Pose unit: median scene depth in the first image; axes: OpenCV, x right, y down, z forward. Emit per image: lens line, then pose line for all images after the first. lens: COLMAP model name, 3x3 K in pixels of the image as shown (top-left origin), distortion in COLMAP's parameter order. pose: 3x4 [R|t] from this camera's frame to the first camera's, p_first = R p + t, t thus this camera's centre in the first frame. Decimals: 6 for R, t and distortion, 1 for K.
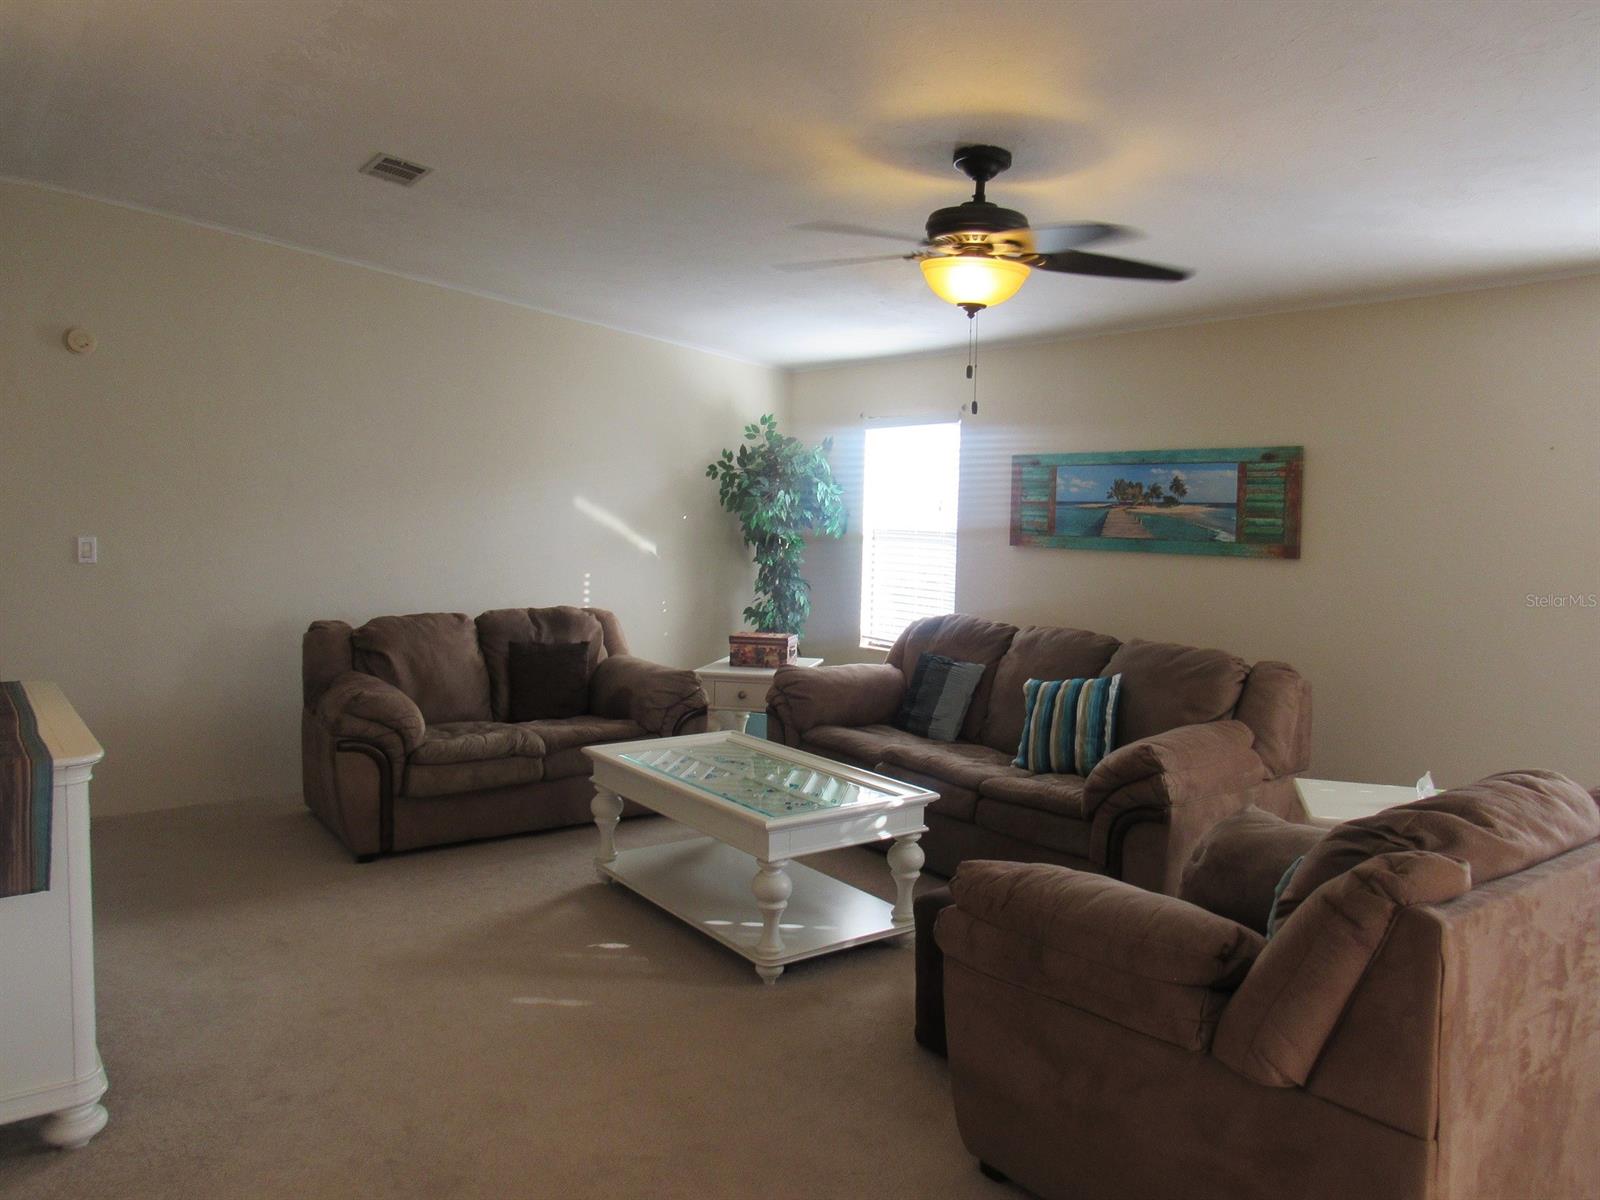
lens RADIAL K [[1150.3, 0, 800.0], [0, 1150.3, 600.0], [0, 0, 1]] dist [-0.019894, -0.000385]
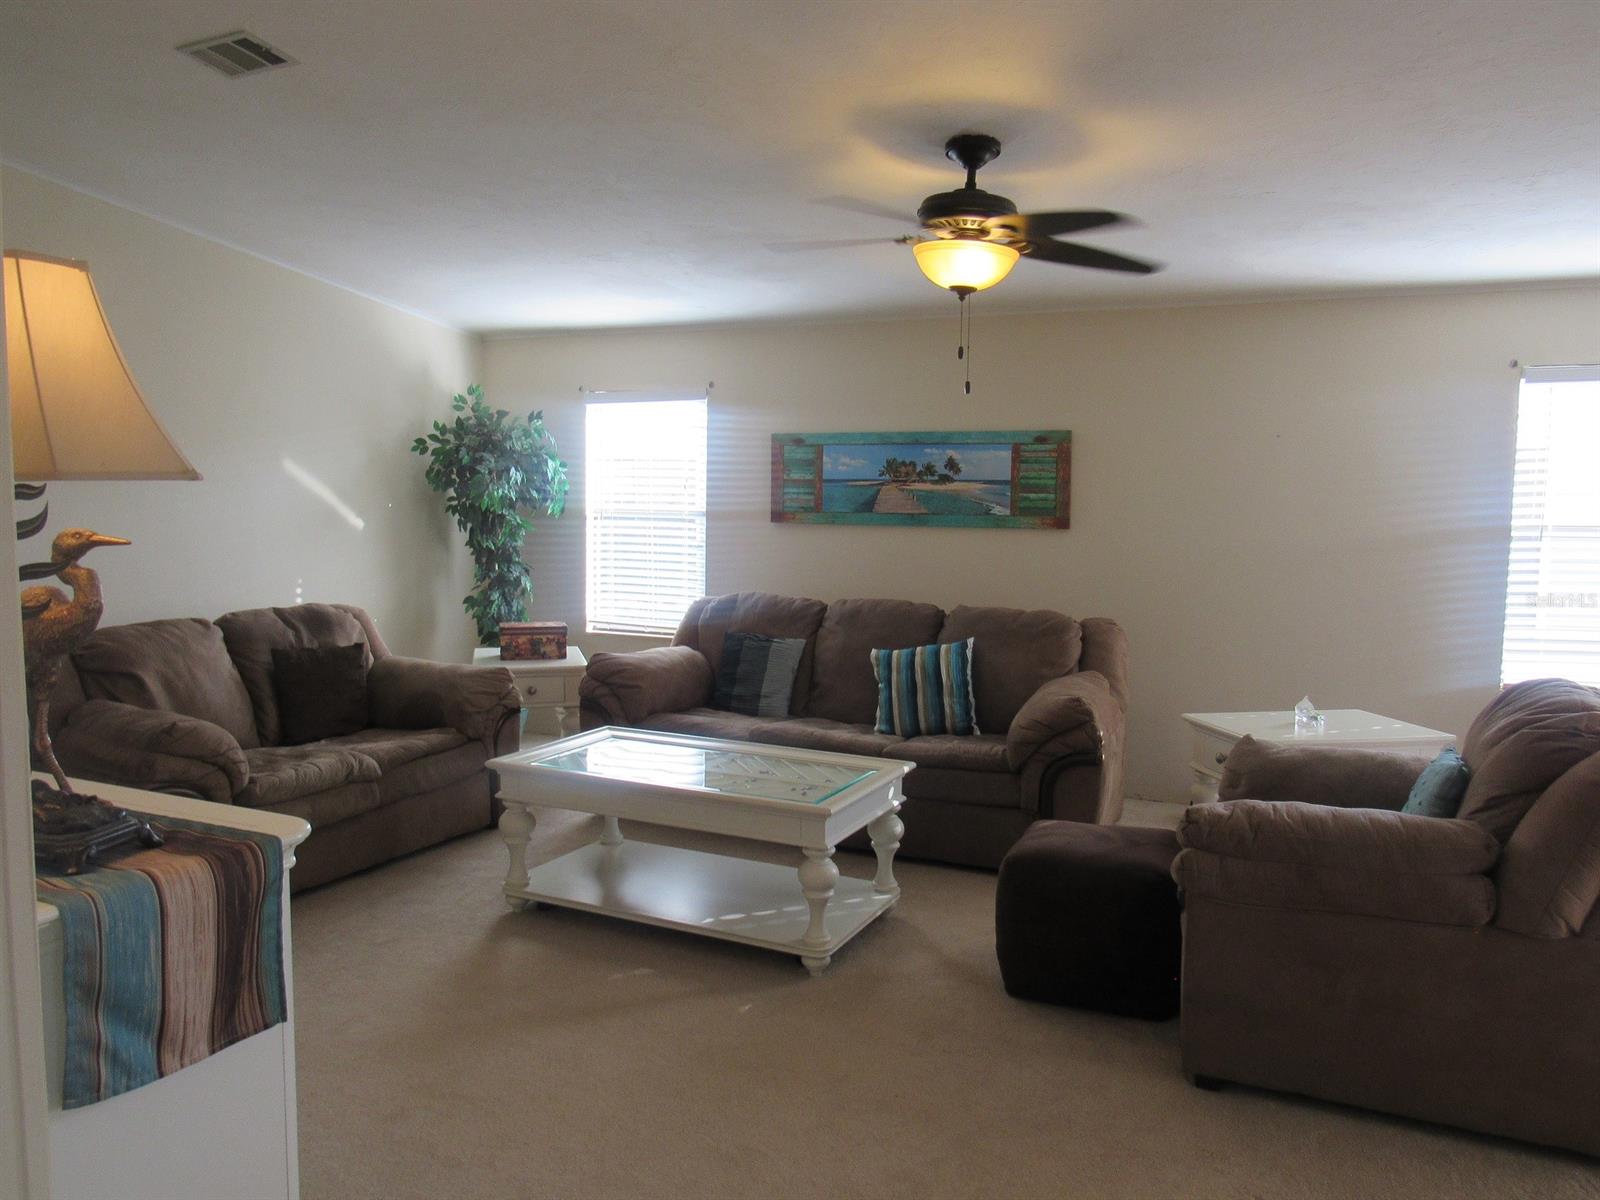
lens RADIAL K [[1150.3, 0, 800.0], [0, 1150.3, 600.0], [0, 0, 1]] dist [-0.019894, -0.000385]
pose [[0.881715, -0.048320, 0.469301, -0.317931], [0.040376, 0.998820, 0.026982, -0.006085], [-0.470051, -0.004842, 0.882626, 0.100895]]
